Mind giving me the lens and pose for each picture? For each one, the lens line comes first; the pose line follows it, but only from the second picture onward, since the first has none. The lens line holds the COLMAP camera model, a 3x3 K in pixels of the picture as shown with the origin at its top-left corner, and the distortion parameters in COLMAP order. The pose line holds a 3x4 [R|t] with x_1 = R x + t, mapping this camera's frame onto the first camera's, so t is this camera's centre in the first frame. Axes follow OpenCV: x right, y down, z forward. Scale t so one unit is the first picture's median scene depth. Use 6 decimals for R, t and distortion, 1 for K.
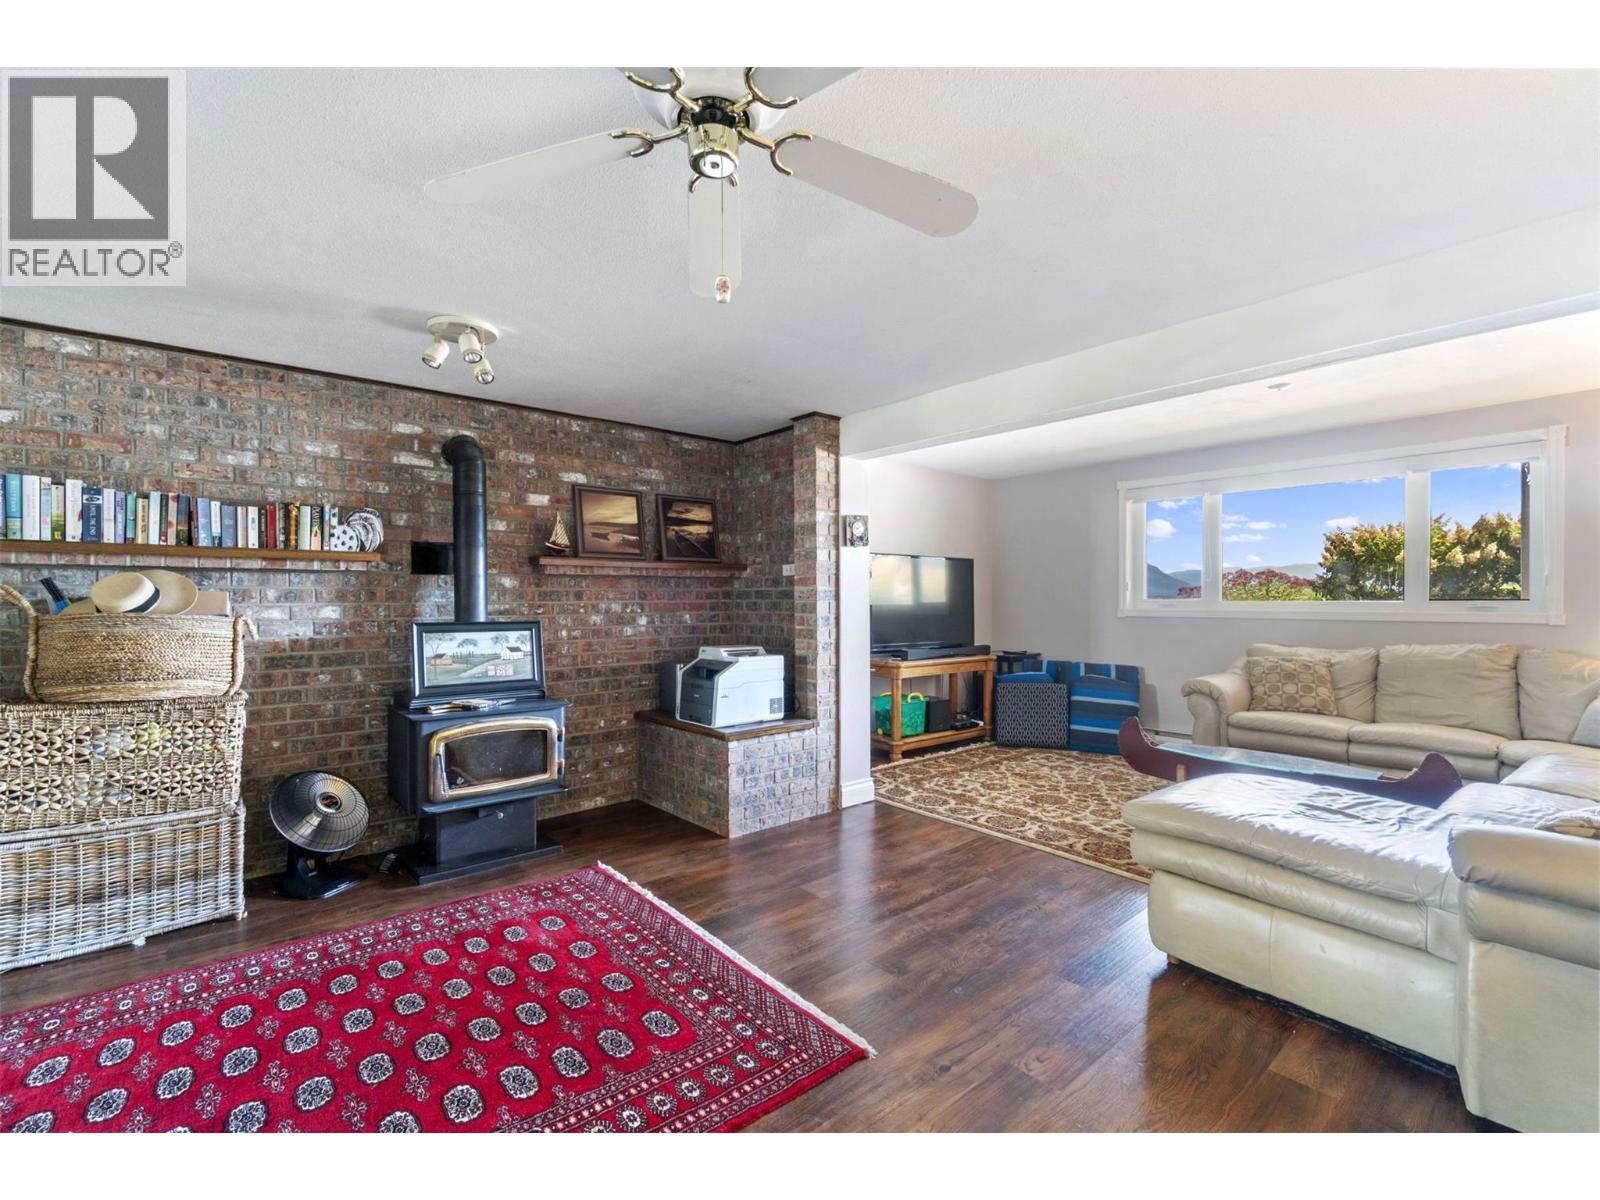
lens RADIAL K [[695.6, 0, 803.0], [0, 695.6, 602.5], [0, 0, 1]] dist [-0.003988, 0.000932]
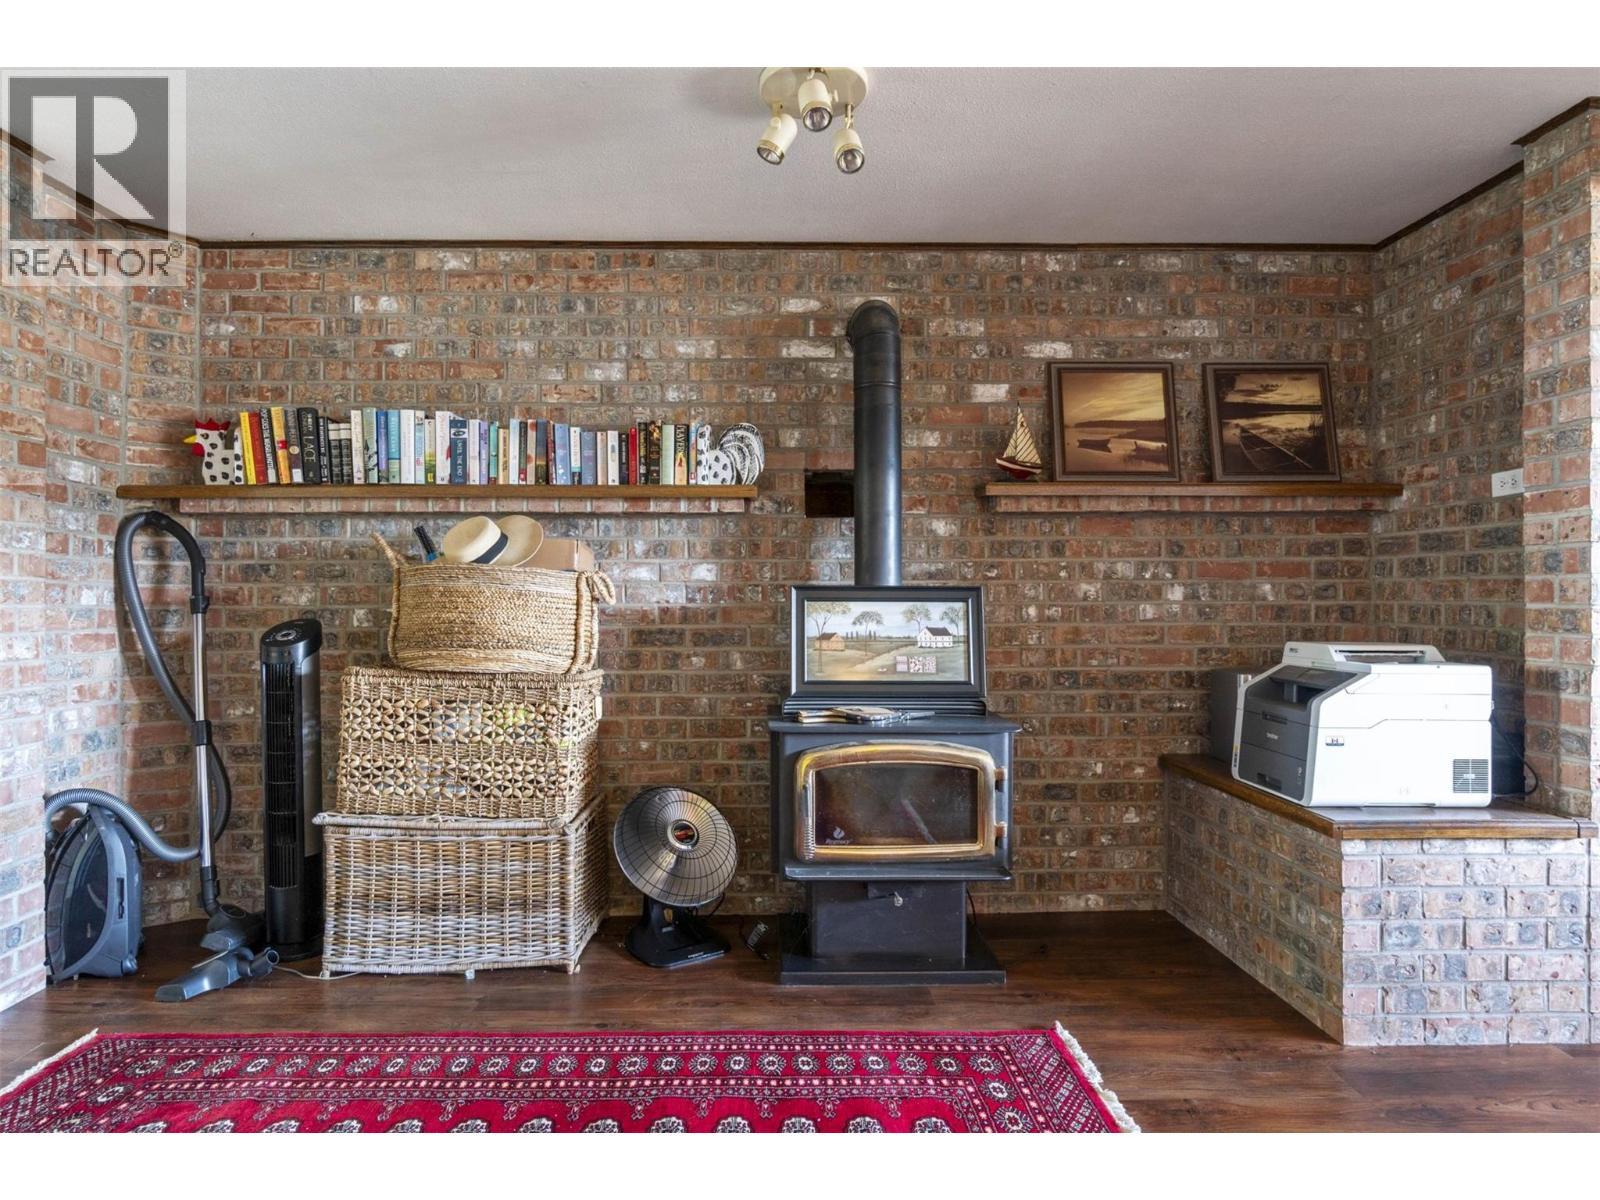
lens RADIAL K [[889.6, 0, 810.2], [0, 889.6, 605.2], [0, 0, 1]] dist [-0.001852, 0.002110]
pose [[0.770347, 0.003638, -0.637614, -0.000988], [-0.001886, 0.999992, 0.003427, 0.033953], [0.637622, -0.001437, 0.770348, 0.262206]]
